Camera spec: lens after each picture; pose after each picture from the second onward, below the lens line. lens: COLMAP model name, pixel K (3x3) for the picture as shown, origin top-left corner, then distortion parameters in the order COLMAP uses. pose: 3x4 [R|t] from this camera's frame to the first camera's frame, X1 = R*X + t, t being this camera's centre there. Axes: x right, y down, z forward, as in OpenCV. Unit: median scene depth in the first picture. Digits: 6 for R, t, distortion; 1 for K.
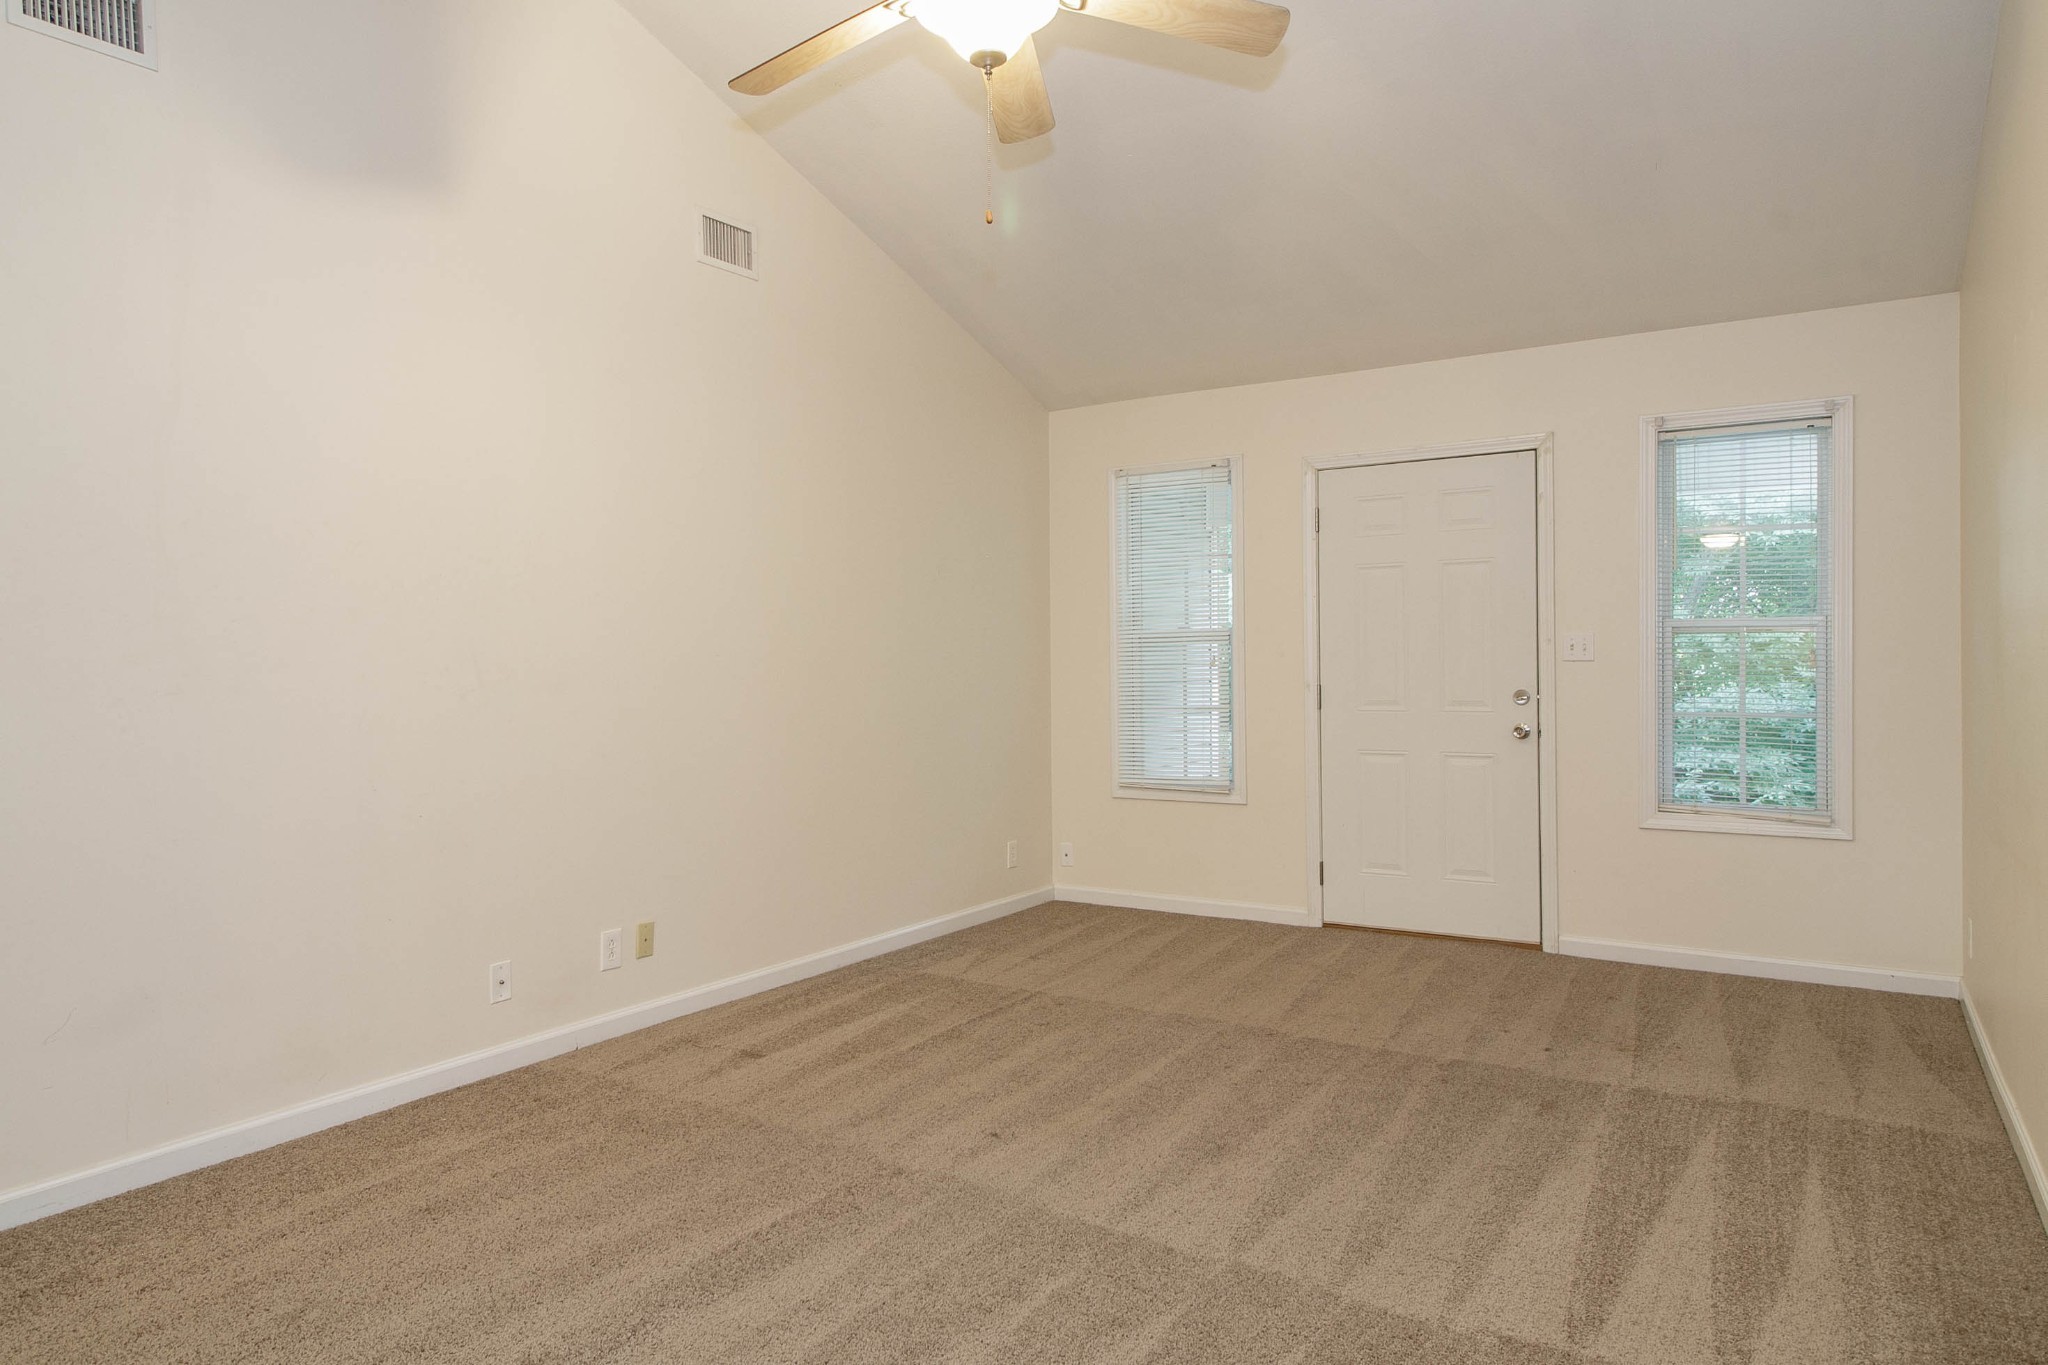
lens RADIAL K [[977.5, 0, 1031.8], [0, 977.5, 676.6], [0, 0, 1]] dist [0.010472, -0.016568]
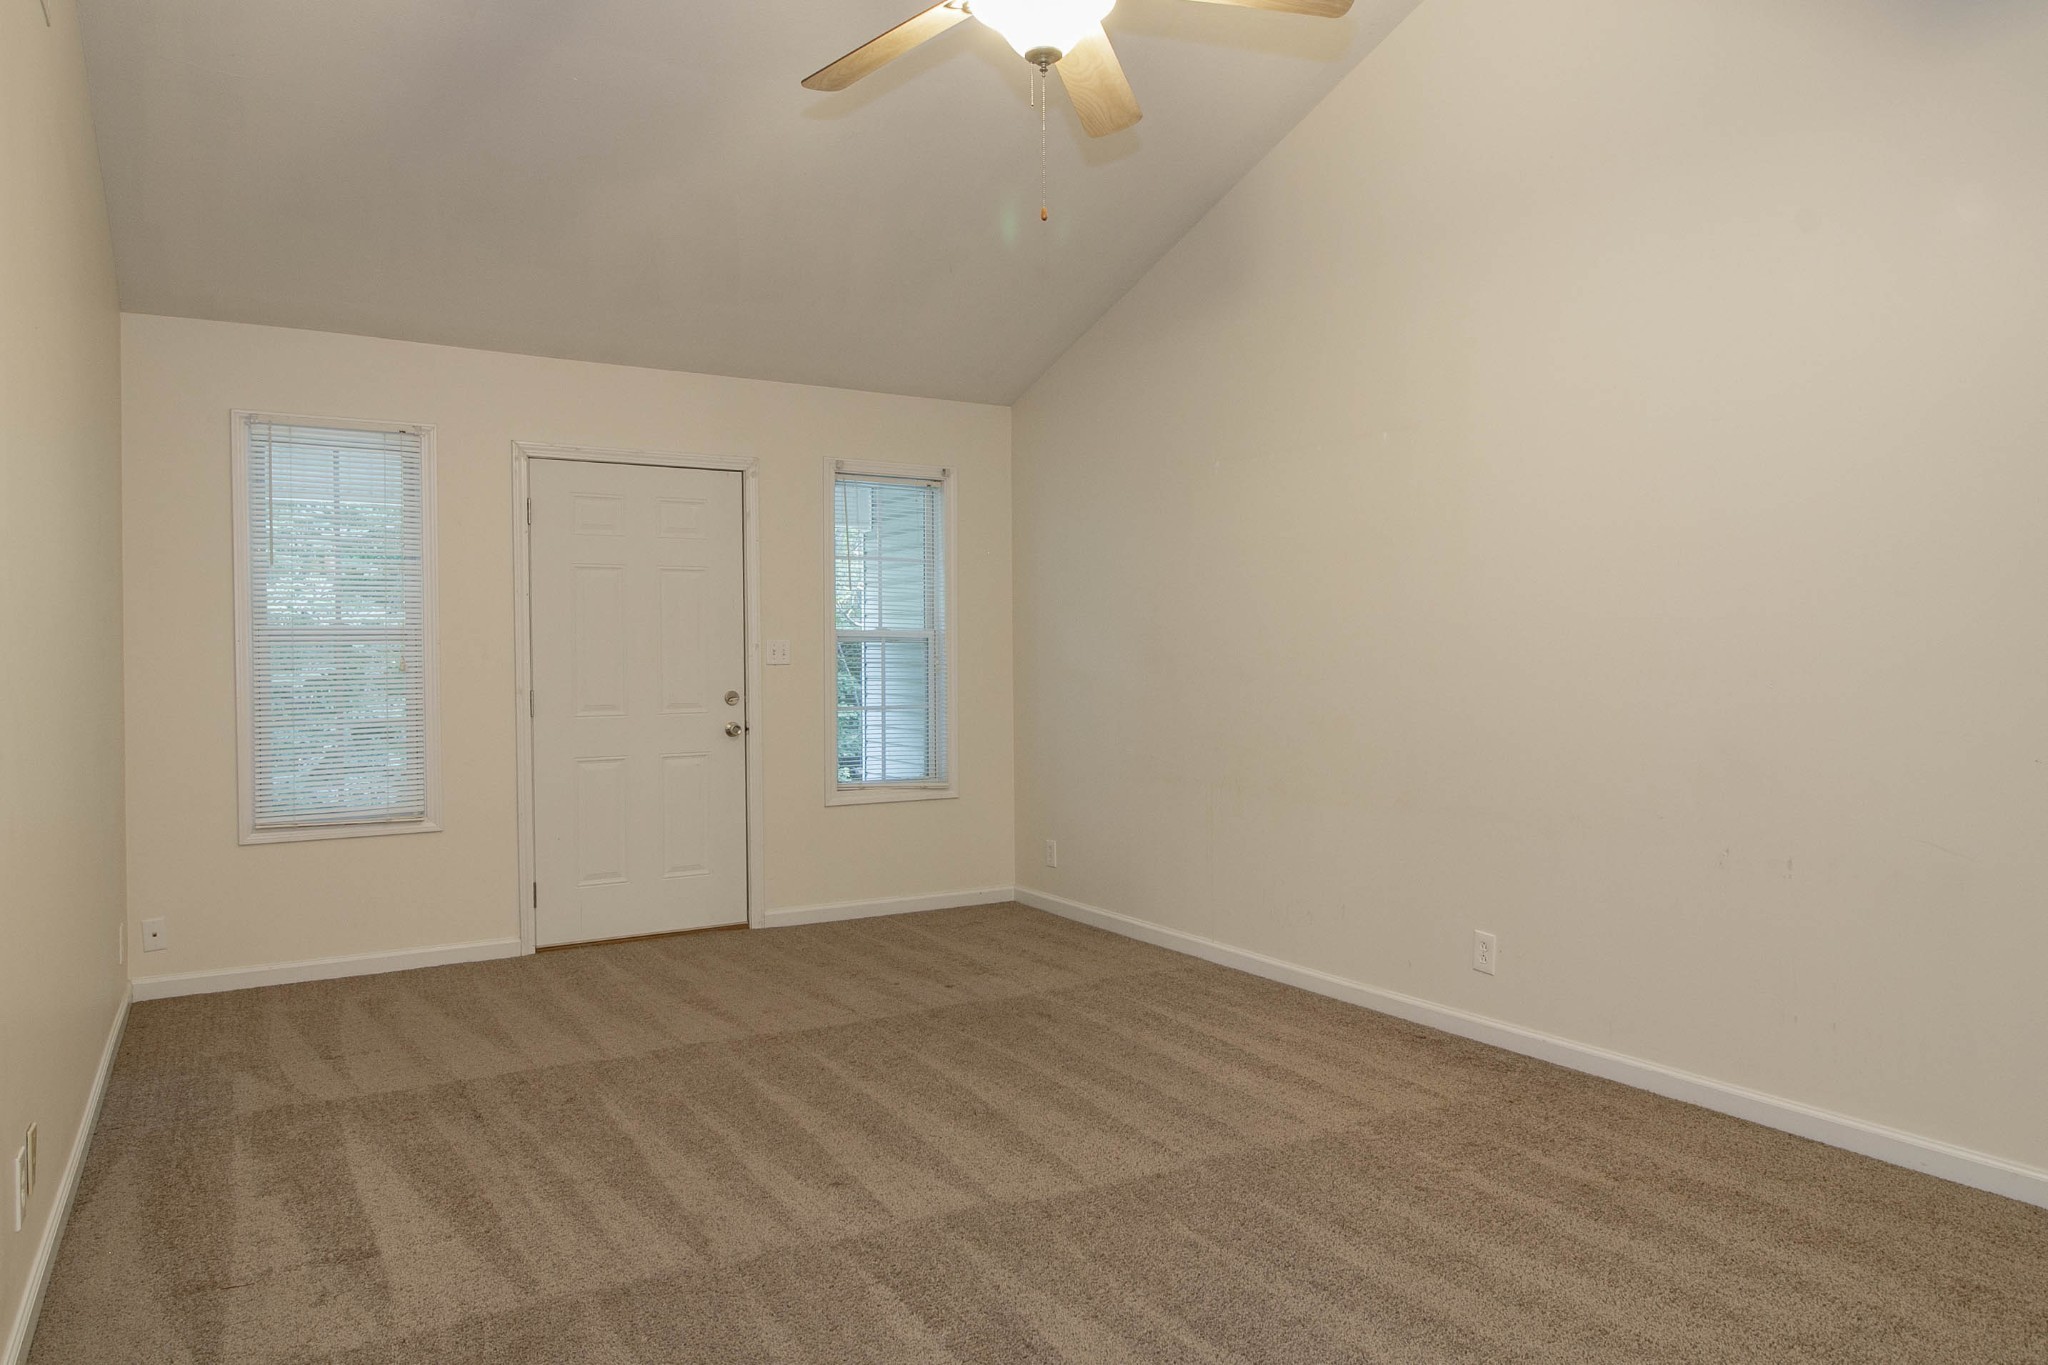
lens RADIAL K [[977.5, 0, 1031.8], [0, 977.5, 676.6], [0, 0, 1]] dist [0.010472, -0.016568]
pose [[0.643626, -0.008661, 0.765291, -0.118183], [0.011344, 0.999934, 0.001776, -0.000998], [-0.765256, 0.007538, 0.643682, 0.052176]]
